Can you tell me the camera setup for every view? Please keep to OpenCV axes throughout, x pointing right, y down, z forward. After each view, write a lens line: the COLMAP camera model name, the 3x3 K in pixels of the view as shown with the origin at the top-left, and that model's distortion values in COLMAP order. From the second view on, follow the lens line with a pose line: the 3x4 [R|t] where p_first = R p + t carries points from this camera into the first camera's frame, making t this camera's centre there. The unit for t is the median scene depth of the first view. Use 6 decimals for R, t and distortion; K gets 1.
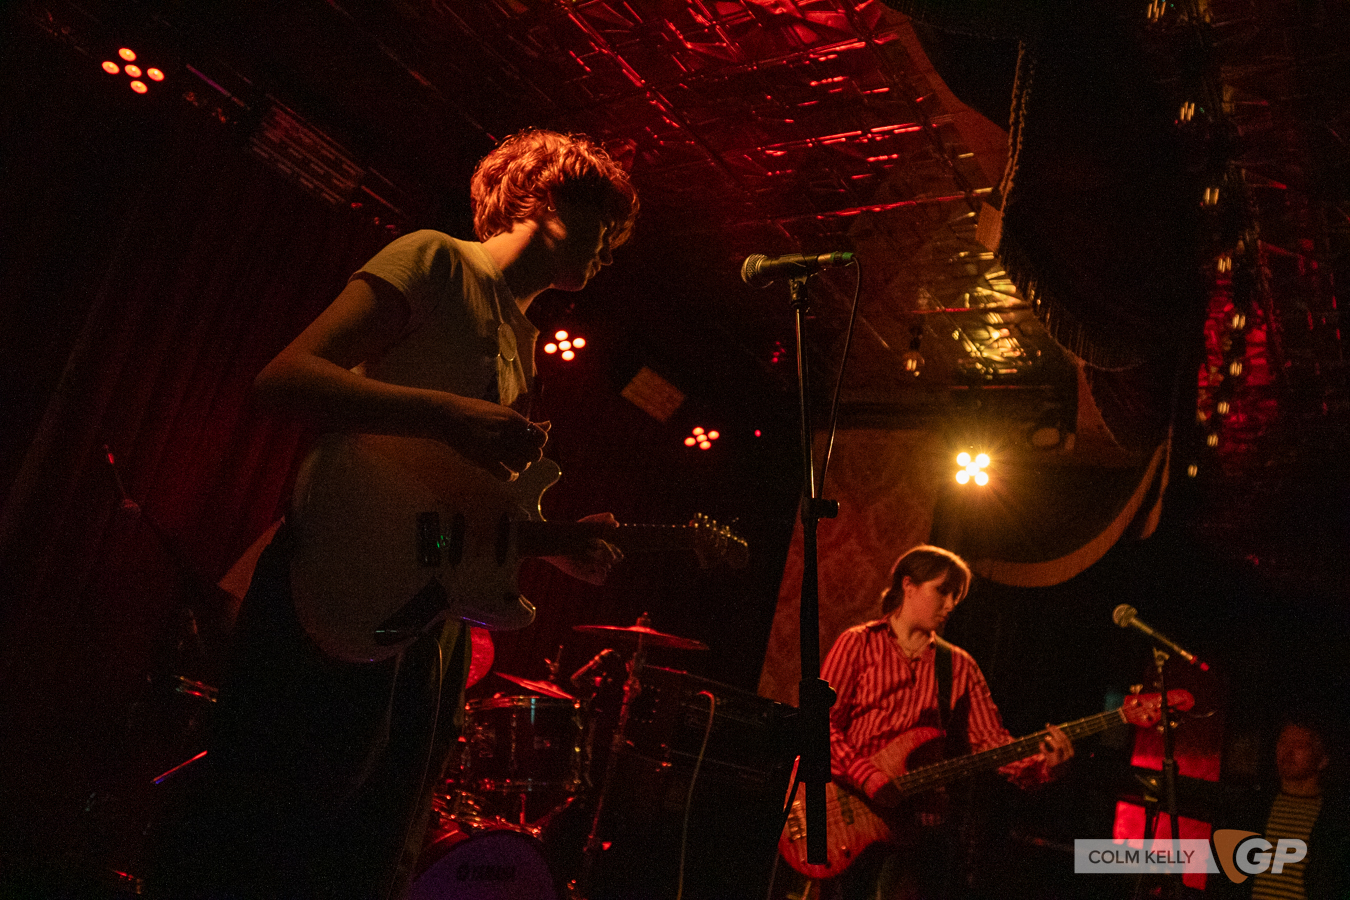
lens RADIAL K [[1004.3, 0, 675.5], [0, 1004.3, 454.6], [0, 0, 1]] dist [-0.041190, 0.002197]
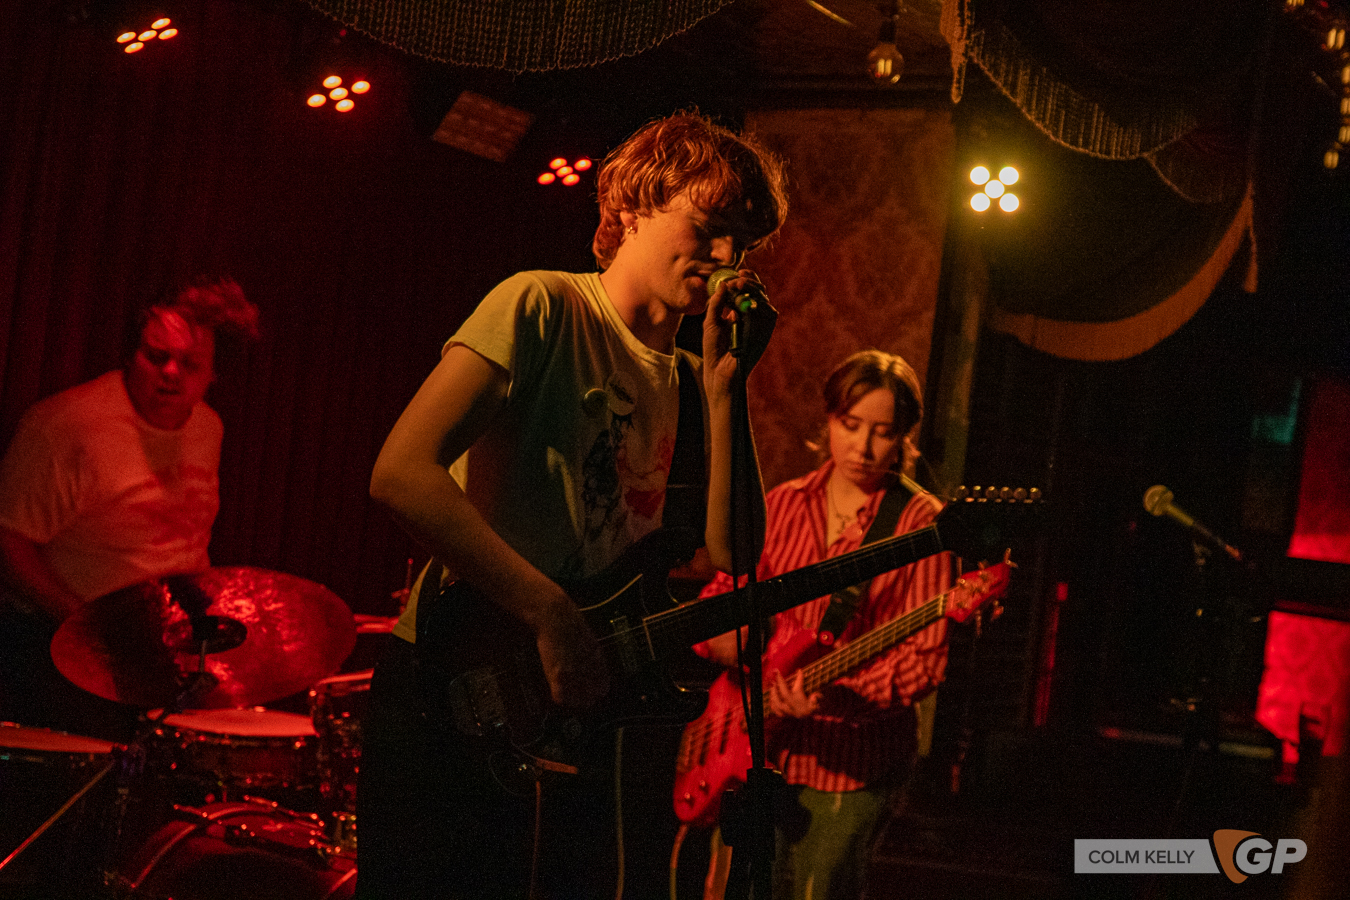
lens RADIAL K [[2131.5, 0, 674.3], [0, 2131.5, 448.2], [0, 0, 1]] dist [0.055353, 0.000000]
pose [[0.990206, -0.120905, 0.069816, -0.022591], [0.096836, 0.954990, 0.280386, -0.250296], [-0.100574, -0.270879, 0.957345, -0.358578]]
